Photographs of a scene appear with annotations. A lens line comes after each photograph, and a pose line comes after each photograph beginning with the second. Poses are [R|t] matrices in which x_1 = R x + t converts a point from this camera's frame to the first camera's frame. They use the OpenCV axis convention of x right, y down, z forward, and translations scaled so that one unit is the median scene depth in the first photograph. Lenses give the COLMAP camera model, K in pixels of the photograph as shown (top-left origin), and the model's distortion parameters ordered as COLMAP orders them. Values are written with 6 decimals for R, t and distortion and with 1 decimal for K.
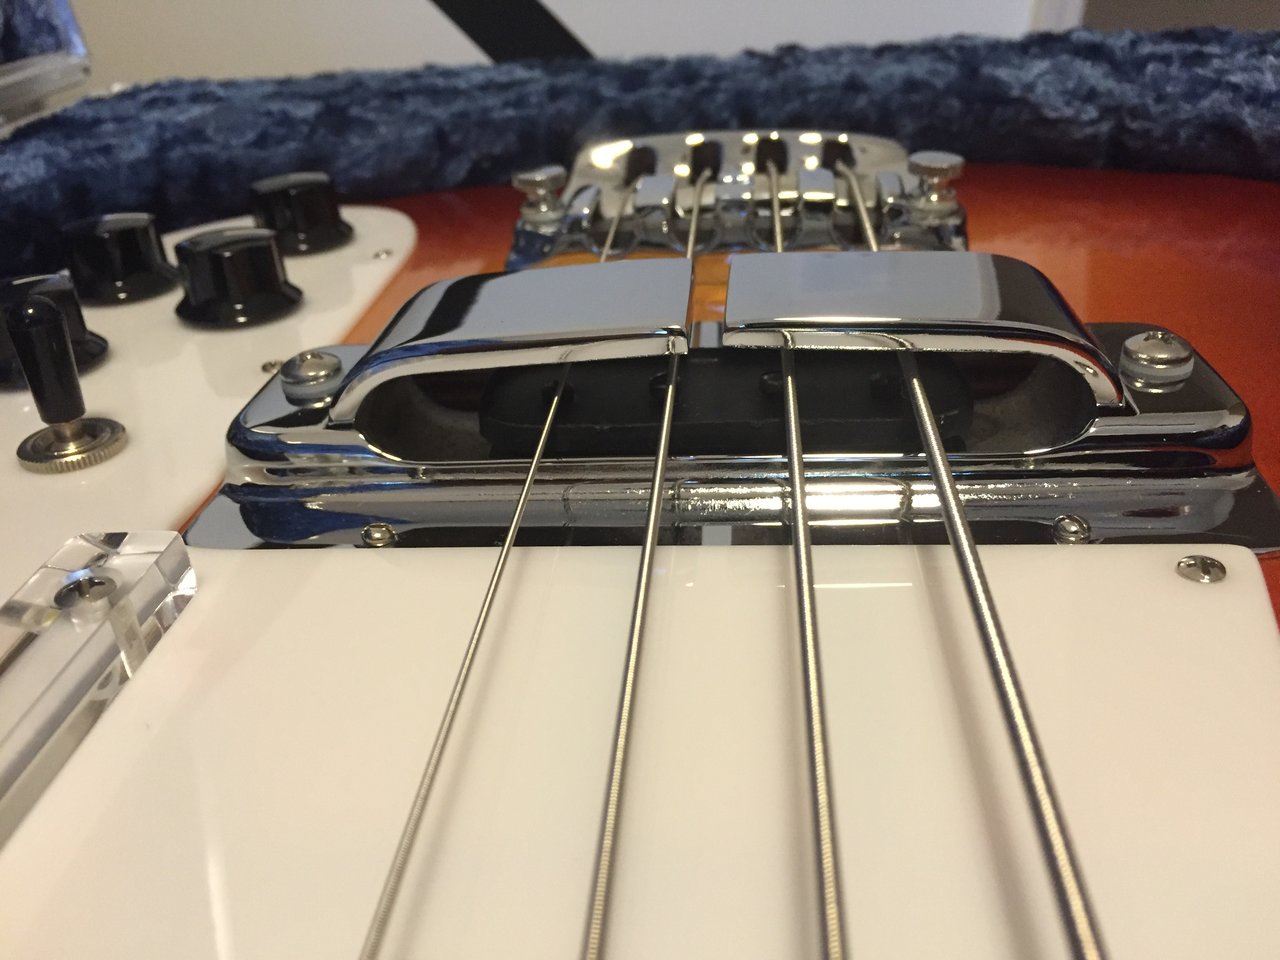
lens RADIAL K [[1089.8, 0, 640.0], [0, 1089.8, 480.0], [0, 0, 1]] dist [0.060132, -0.000897]
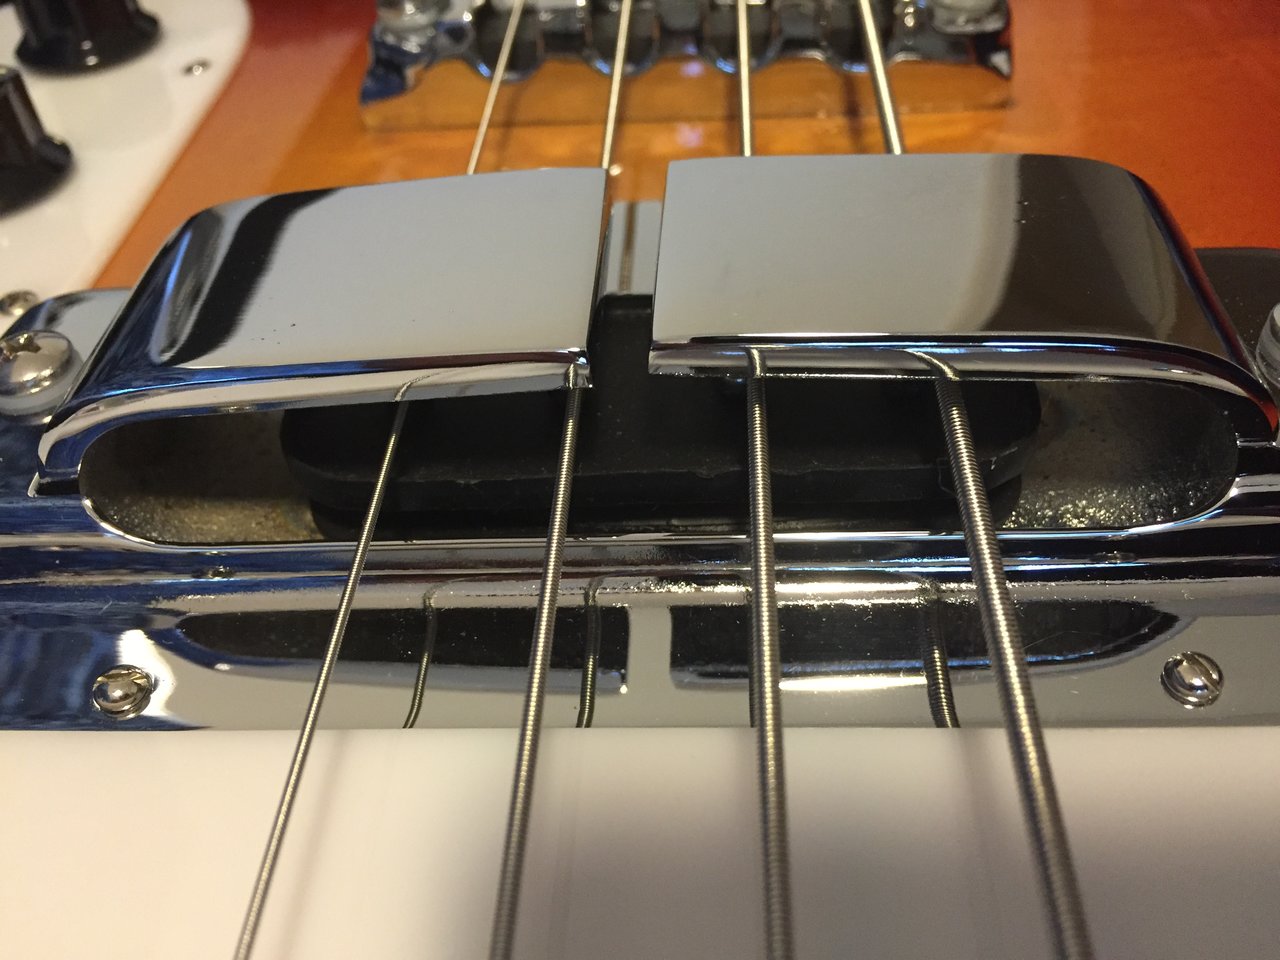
lens RADIAL K [[1063.6, 0, 575.8], [0, 1063.6, 480.8], [0, 0, 1]] dist [0.054850, 0.001768]
pose [[0.999949, -0.003509, -0.009490, 0.036951], [0.005990, 0.961220, 0.275718, -0.224795], [0.008155, -0.275761, 0.961192, 0.390018]]
